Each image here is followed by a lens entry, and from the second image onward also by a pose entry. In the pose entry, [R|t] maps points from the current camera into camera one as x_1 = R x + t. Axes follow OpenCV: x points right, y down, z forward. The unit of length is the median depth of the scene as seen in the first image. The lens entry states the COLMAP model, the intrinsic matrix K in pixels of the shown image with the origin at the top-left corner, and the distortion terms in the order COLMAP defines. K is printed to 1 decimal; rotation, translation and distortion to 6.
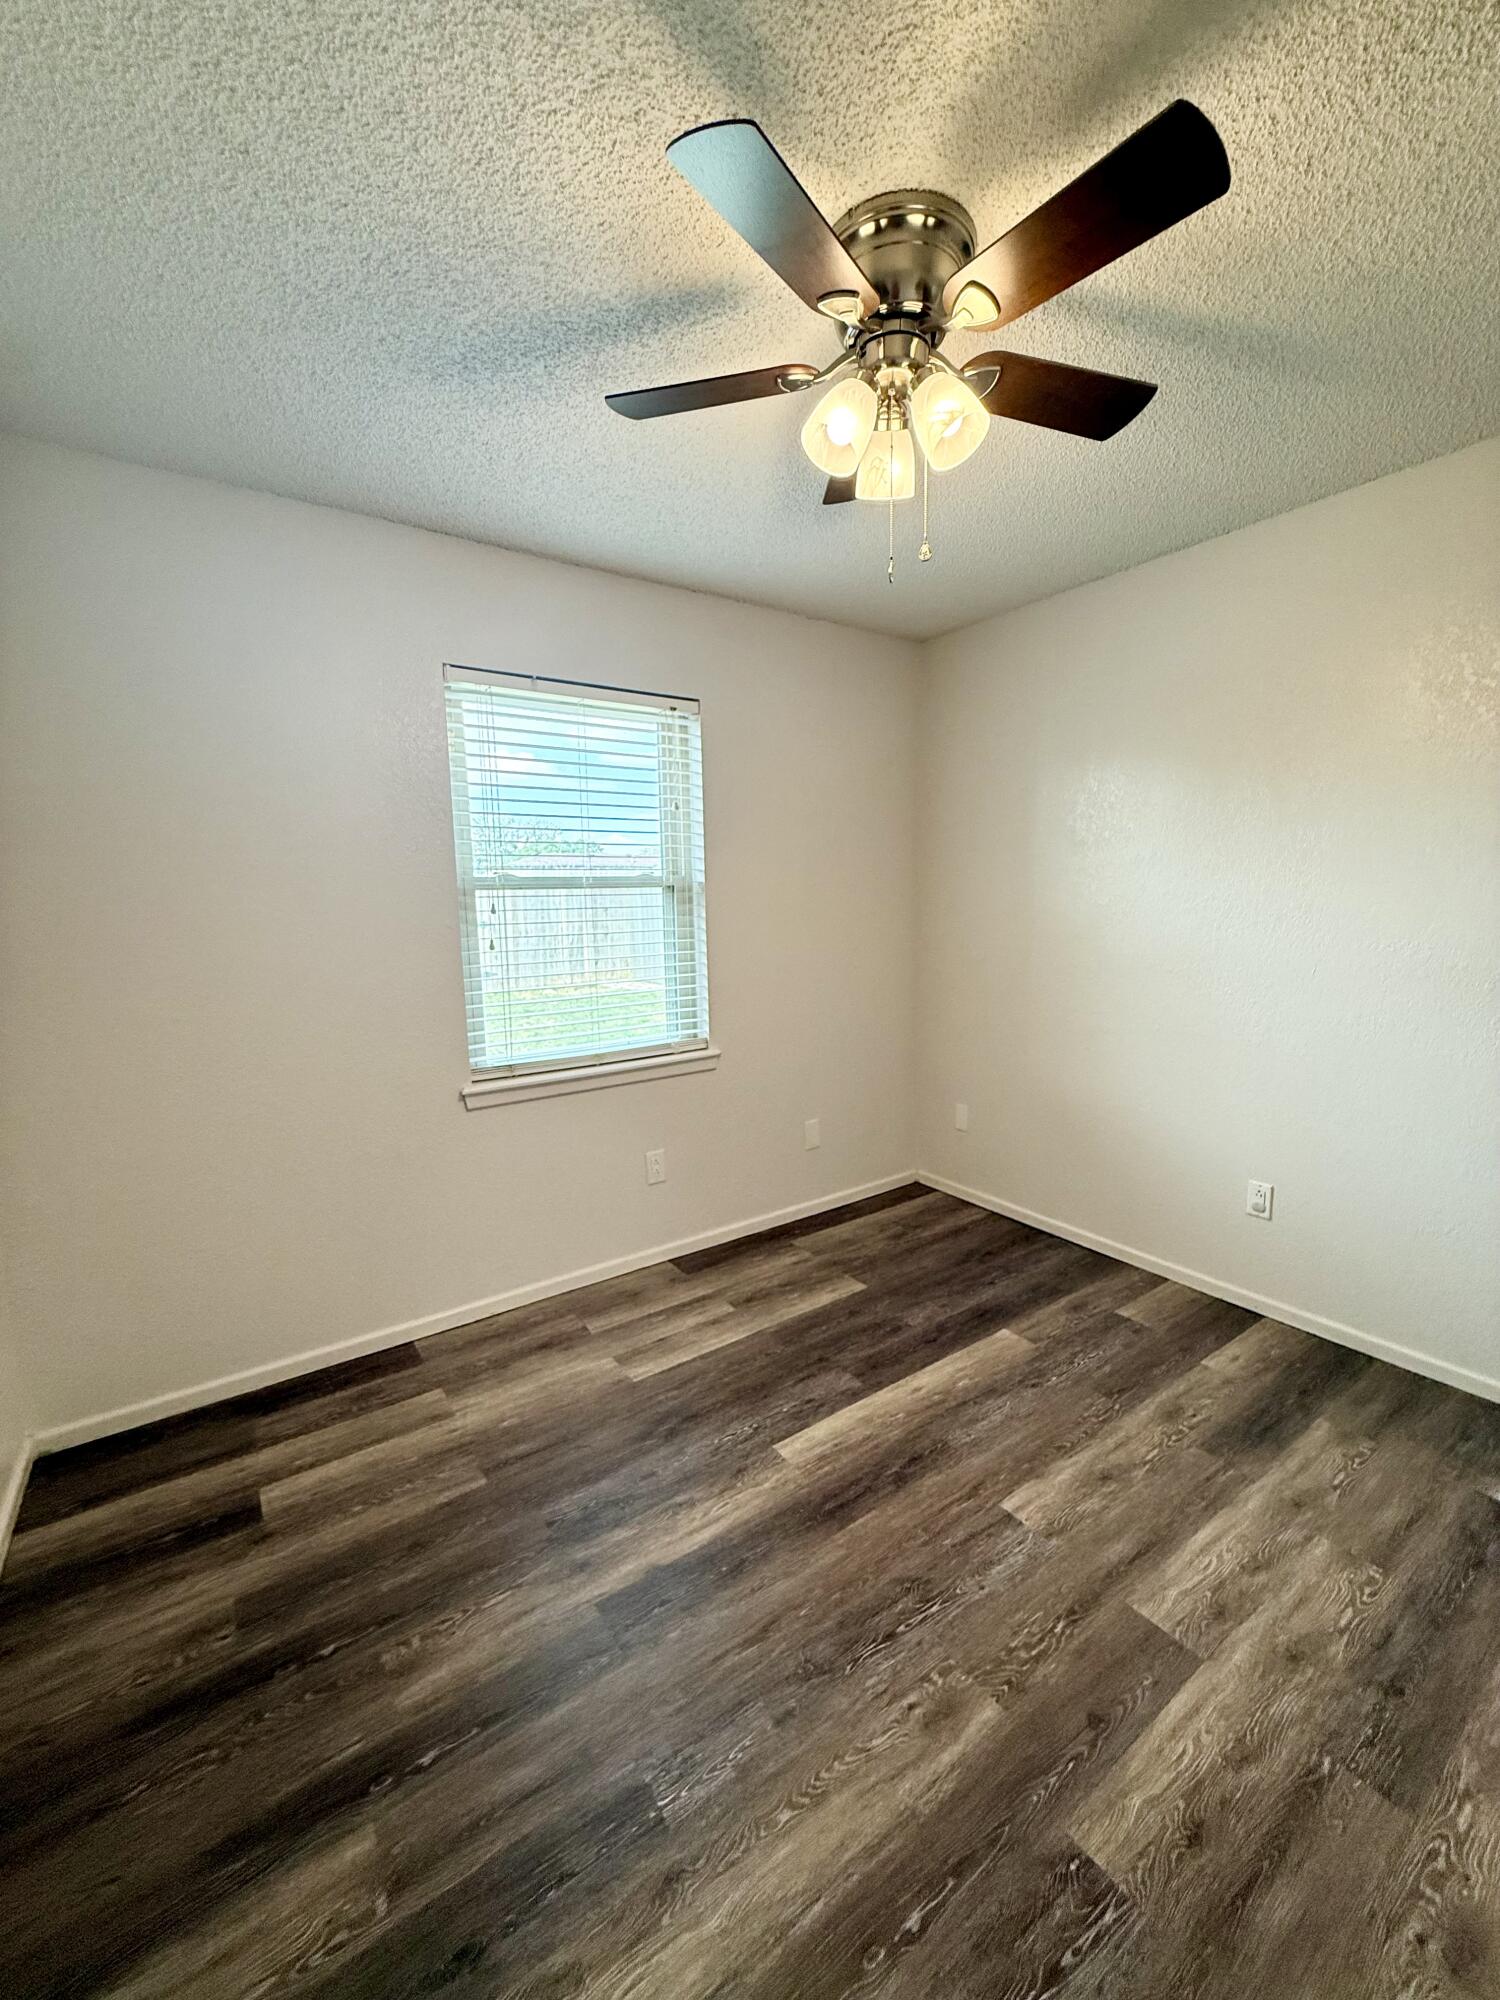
lens RADIAL K [[802.5, 0, 750.9], [0, 802.5, 995.9], [0, 0, 1]] dist [0.001199, 0.000338]
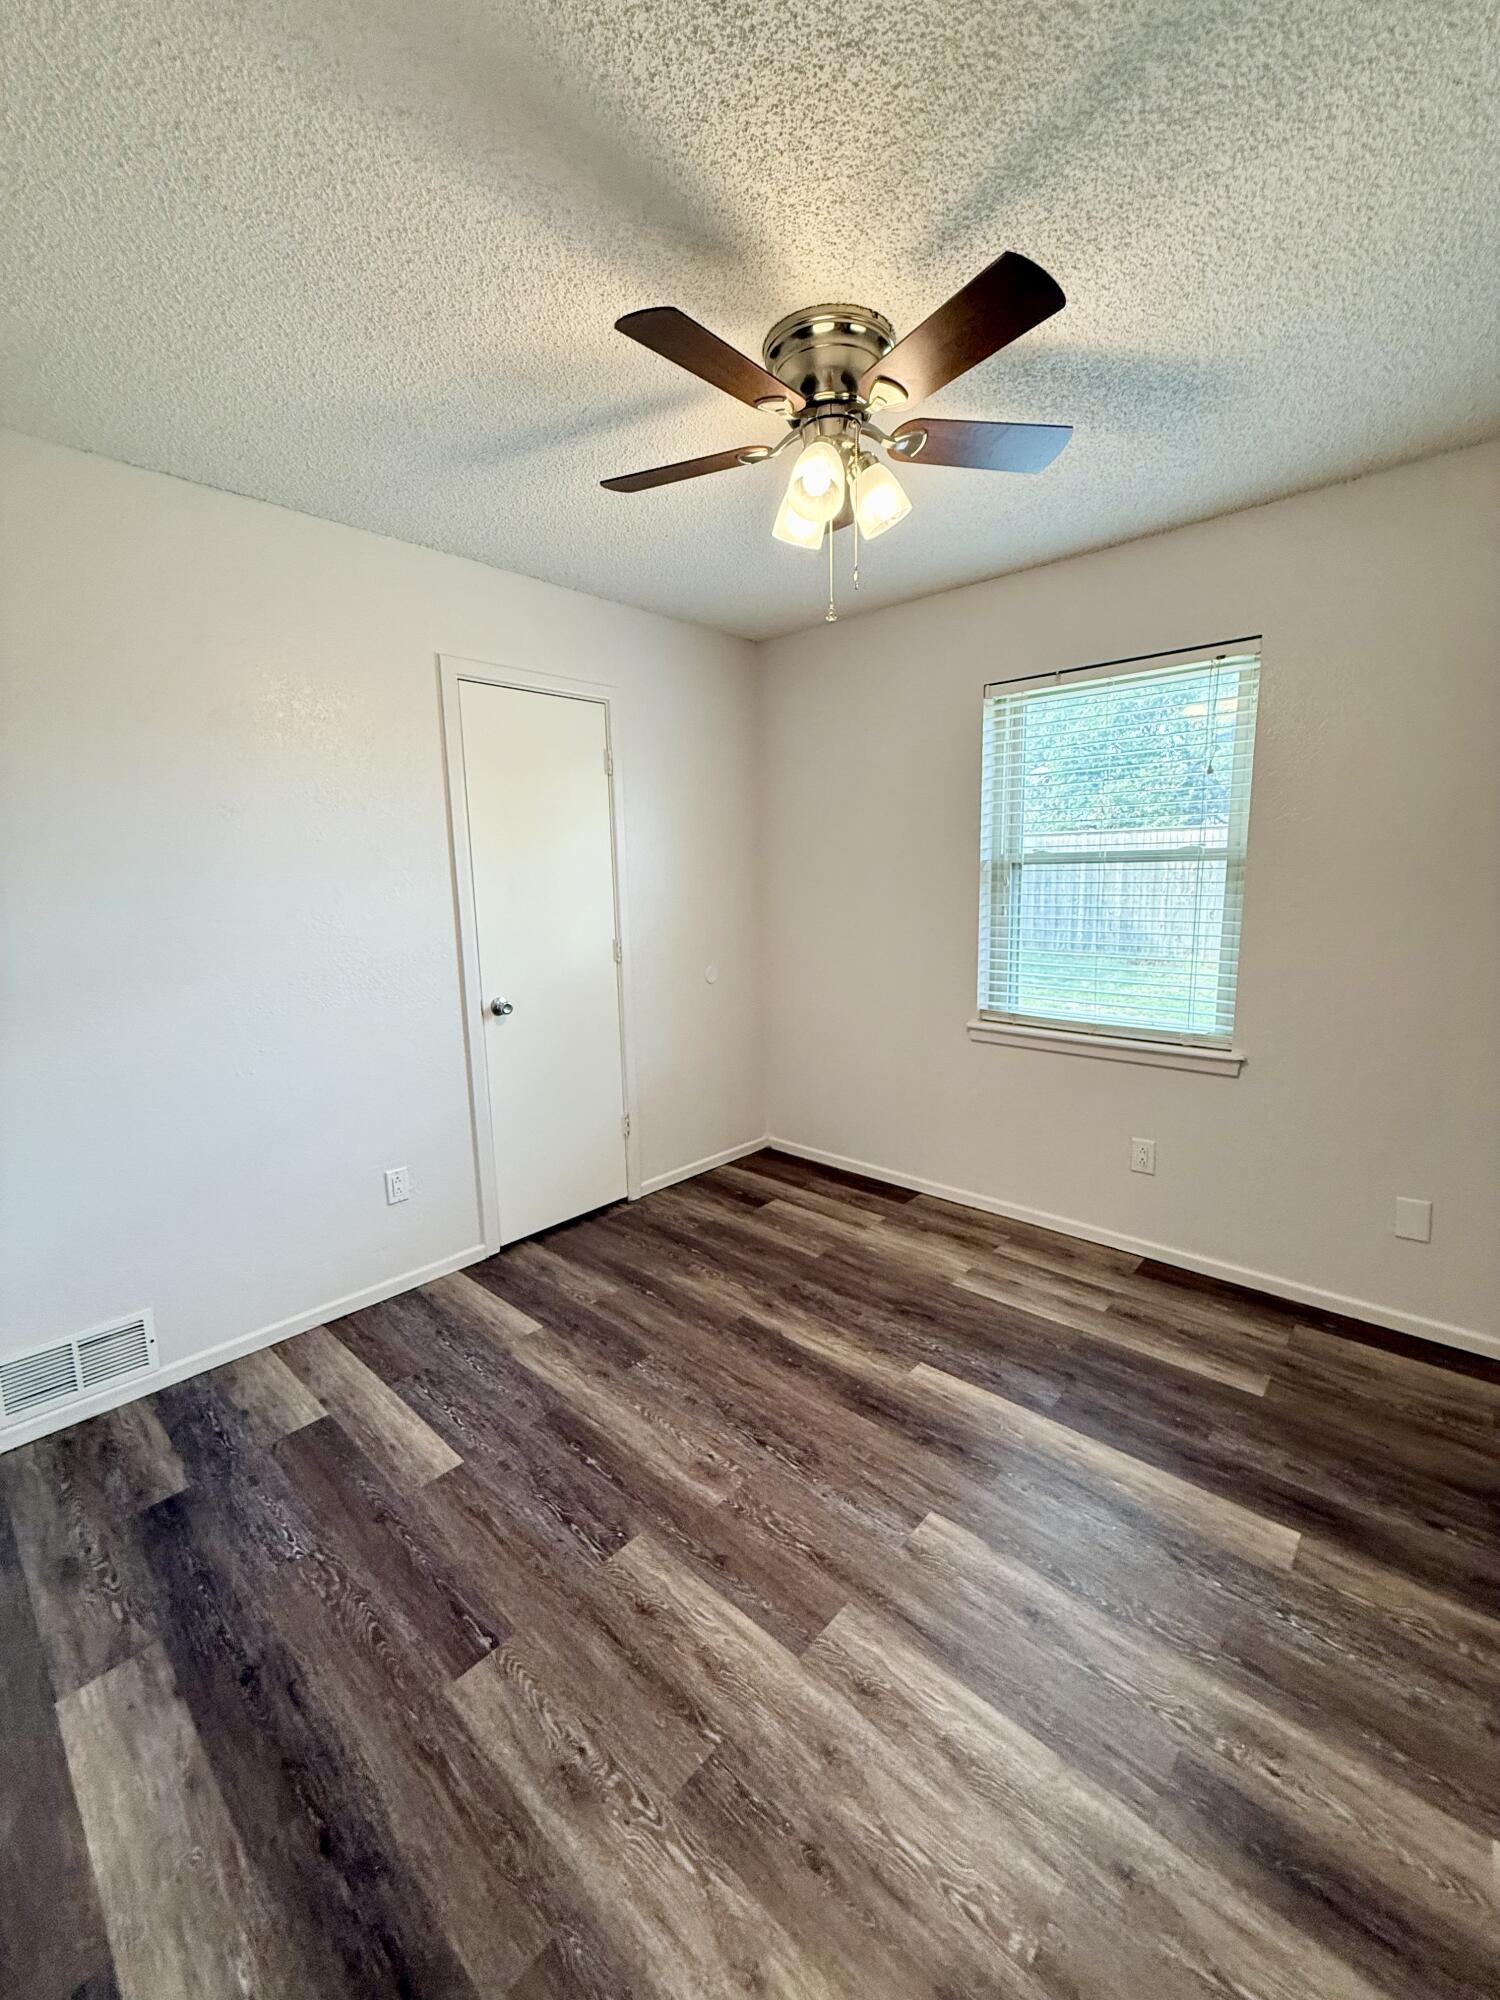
lens RADIAL K [[808.6, 0, 759.1], [0, 808.6, 1004.3], [0, 0, 1]] dist [0.001593, 0.000145]
pose [[0.214841, 0.174678, -0.960901, 0.983502], [-0.107515, 0.982126, 0.154497, -0.093155], [0.970713, 0.070119, 0.229781, 0.467781]]
